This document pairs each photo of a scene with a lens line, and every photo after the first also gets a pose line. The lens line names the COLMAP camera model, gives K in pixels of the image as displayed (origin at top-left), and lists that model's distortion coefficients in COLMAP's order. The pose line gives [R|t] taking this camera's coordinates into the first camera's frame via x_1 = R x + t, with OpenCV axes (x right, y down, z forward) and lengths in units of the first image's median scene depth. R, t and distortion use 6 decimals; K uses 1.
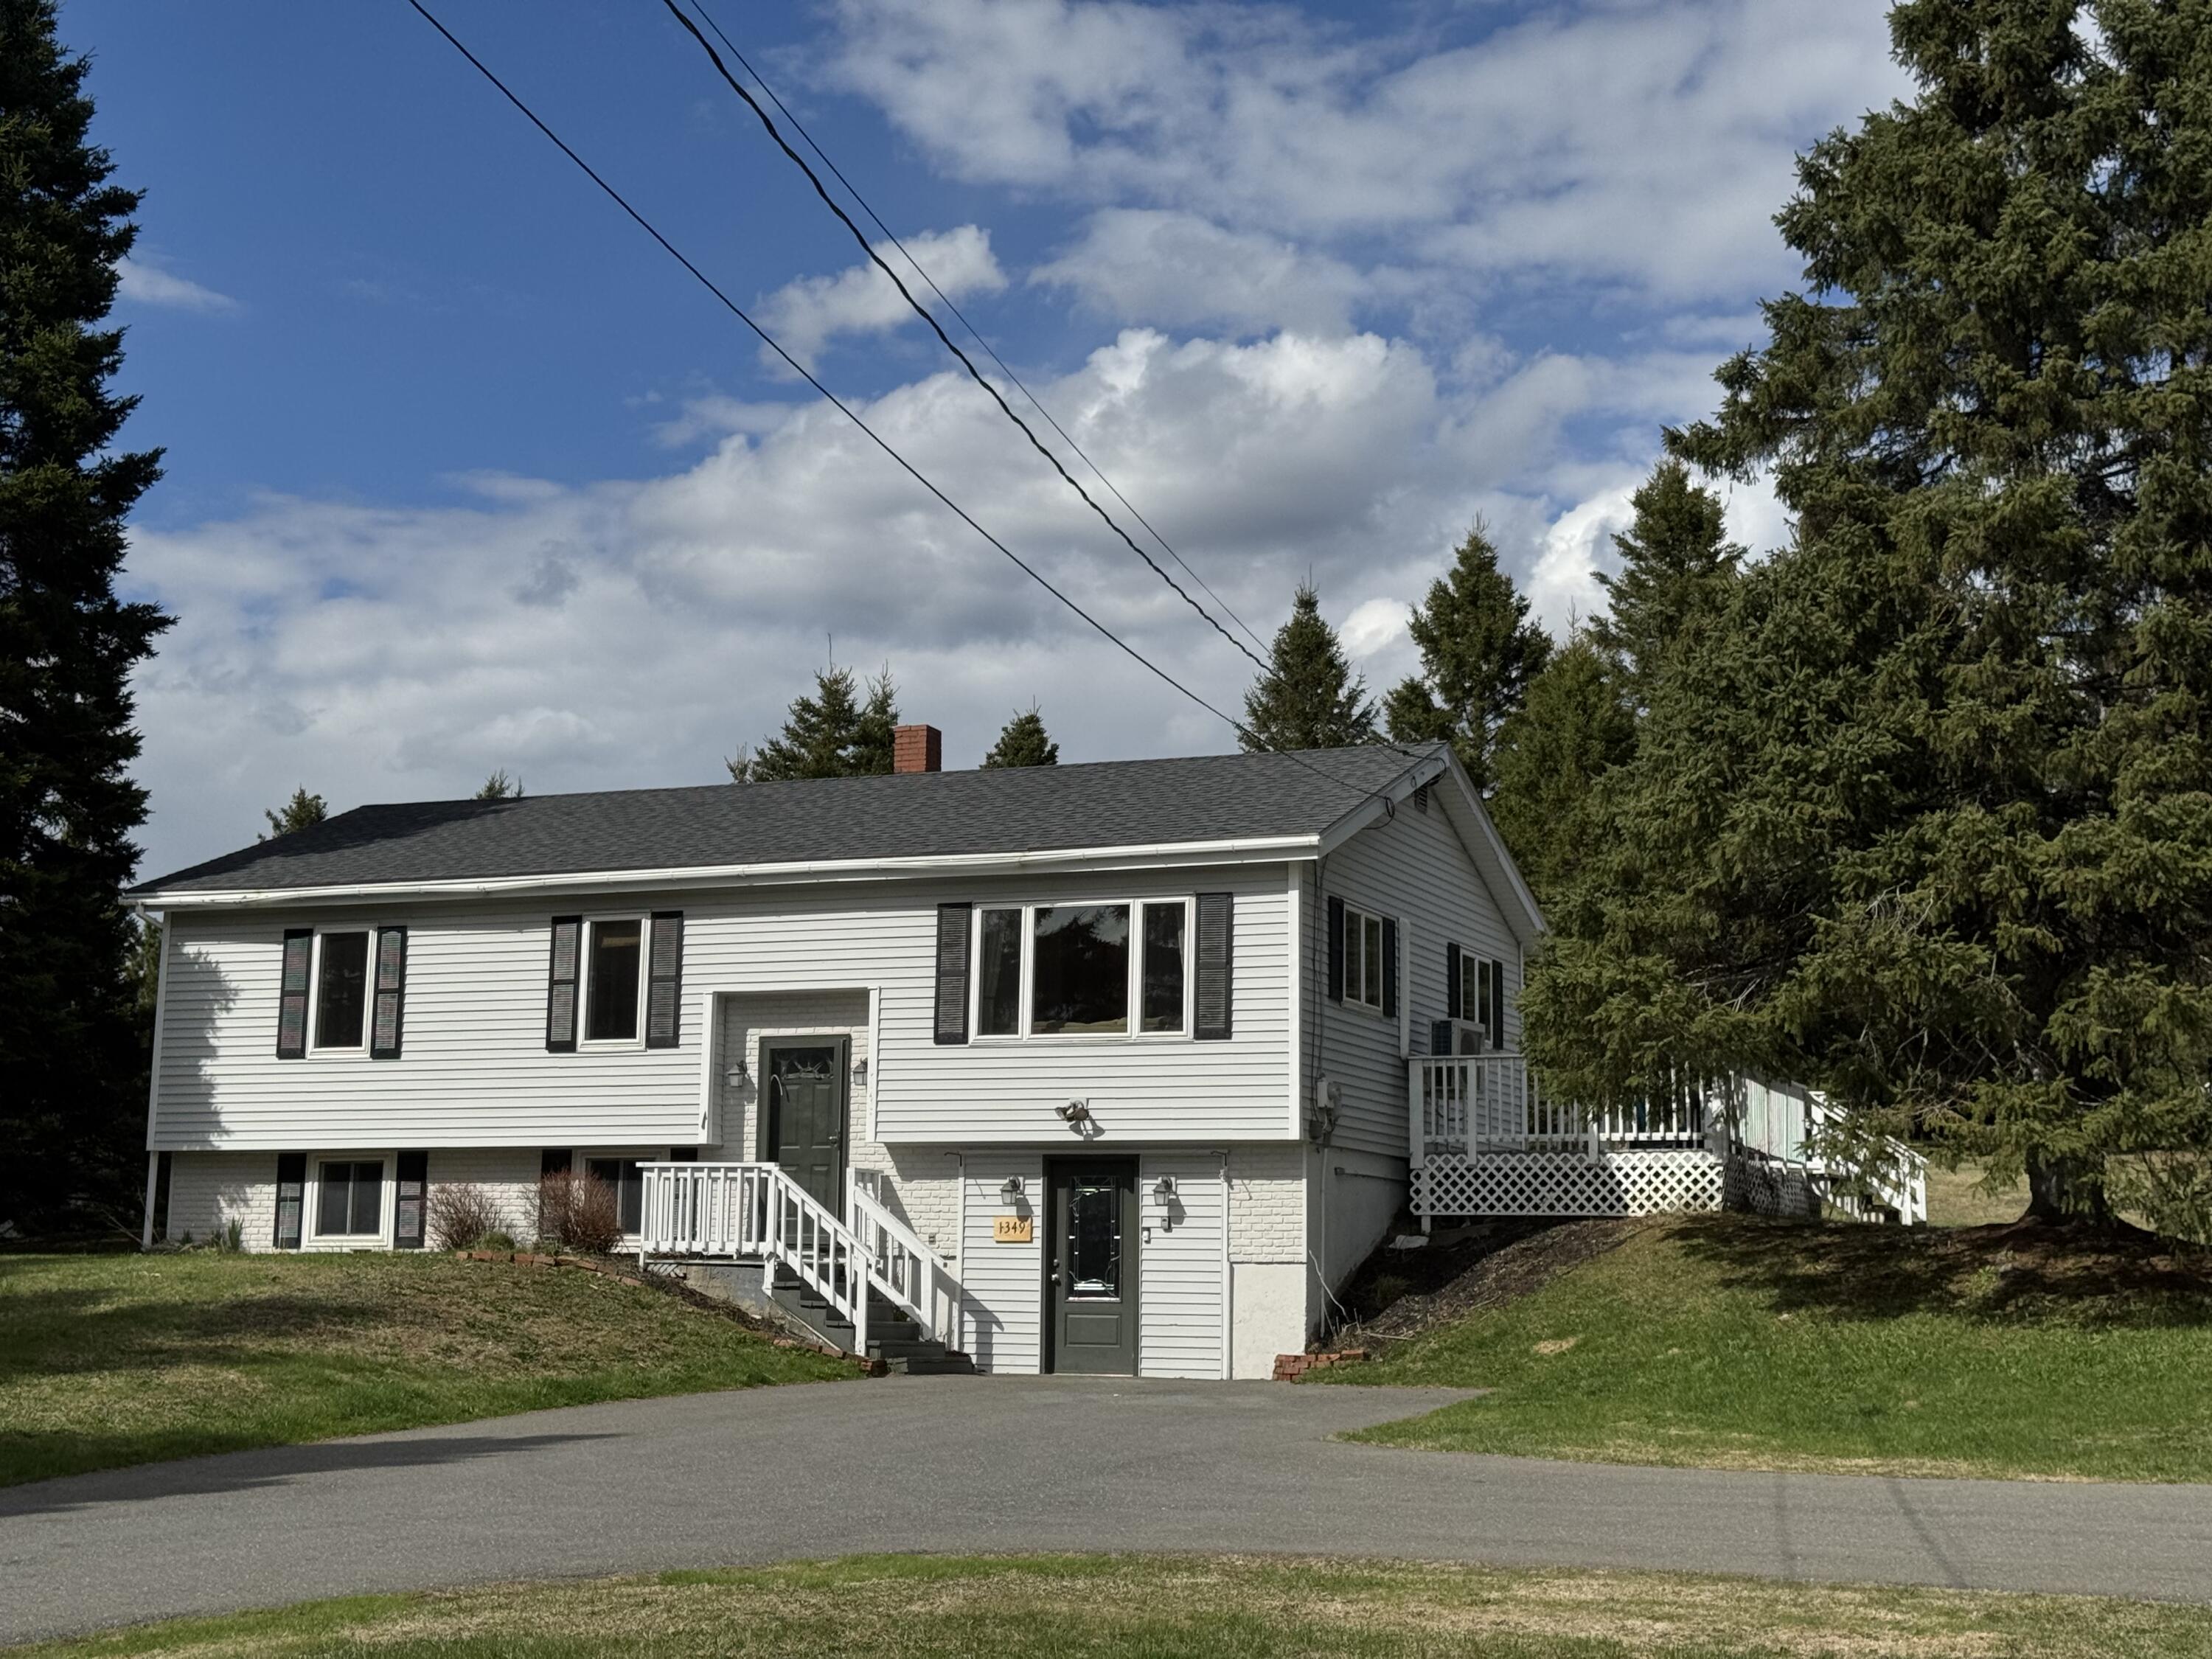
lens RADIAL K [[3049.5, 0, 1115.4], [0, 3049.5, 778.8], [0, 0, 1]] dist [0.113033, 0.000000]
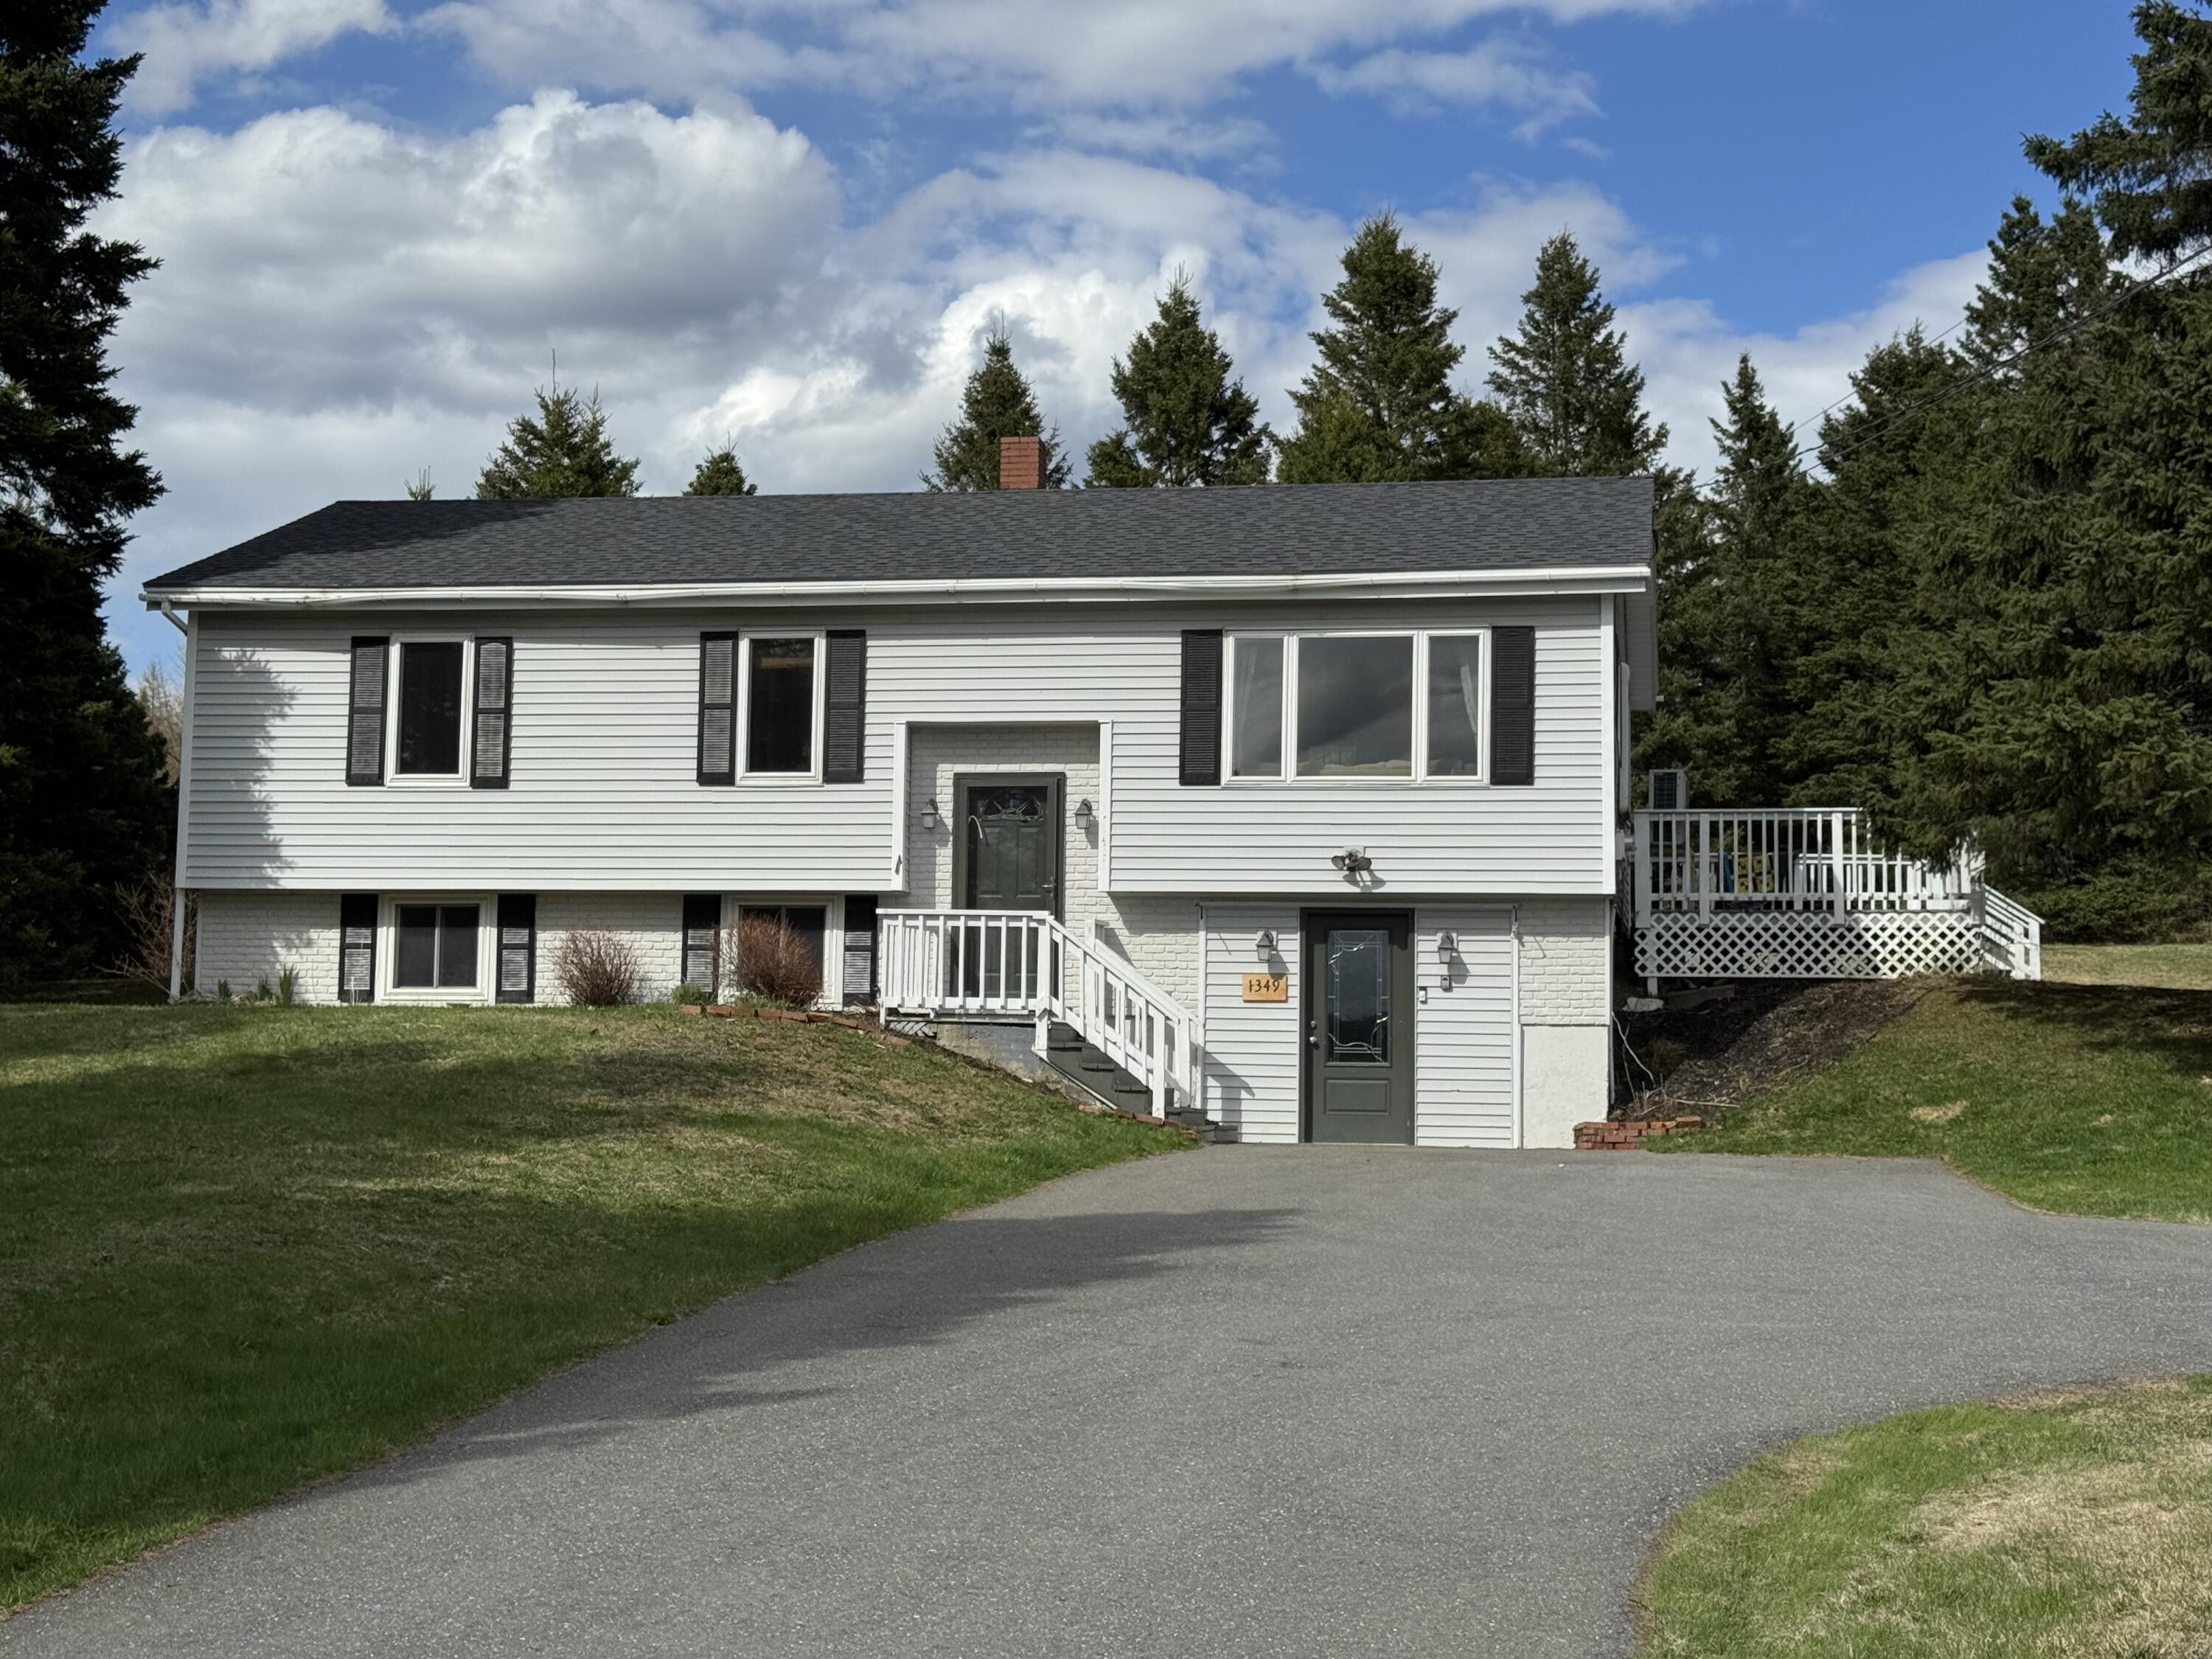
lens RADIAL K [[3049.5, 0, 1085.3], [0, 3049.5, 811.0], [0, 0, 1]] dist [0.113033, 0.000000]
pose [[0.975642, 0.019967, 0.218456, -0.275925], [-0.037845, 0.996238, 0.077961, 0.024627], [-0.216078, -0.084330, 0.972728, 0.123629]]
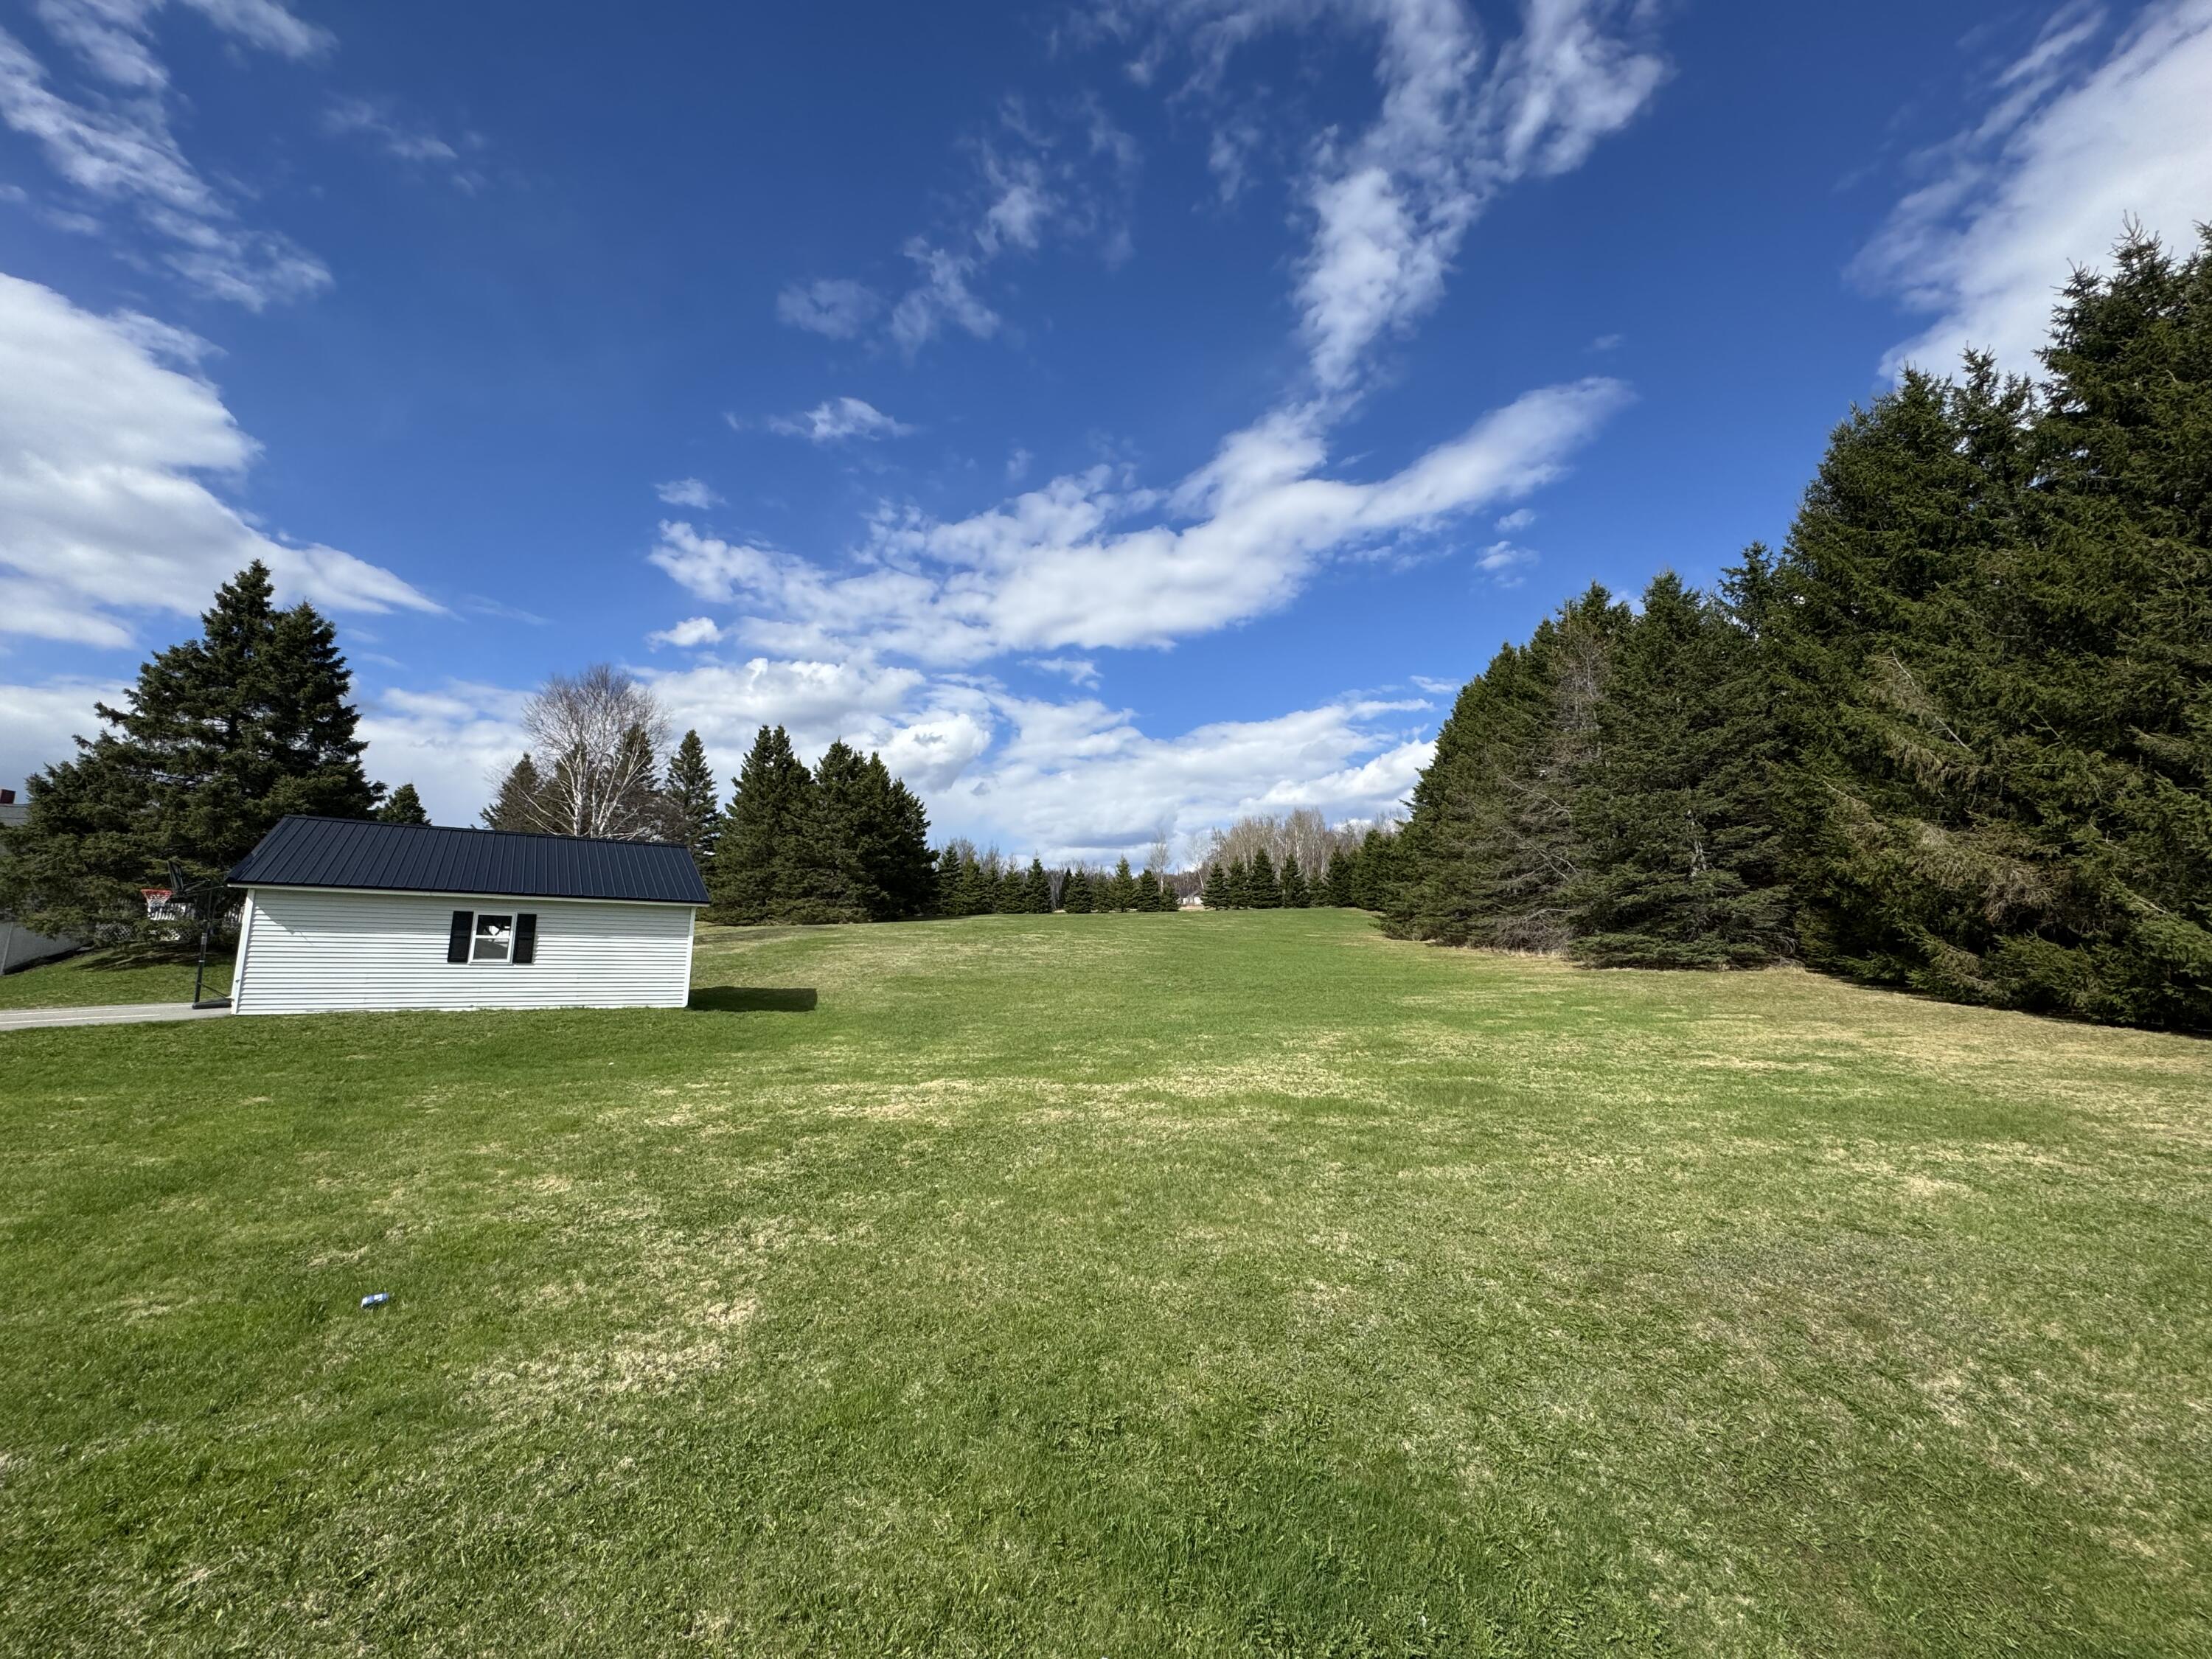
lens RADIAL K [[922.3, 0, 1109.4], [0, 922.3, 889.4], [0, 0, 1]] dist [-0.001040, -0.000930]
pose [[0.941444, 0.030033, 0.335828, 0.837227], [-0.058567, 0.995450, 0.075159, -0.063244], [-0.332043, -0.090426, 0.938920, -0.362816]]
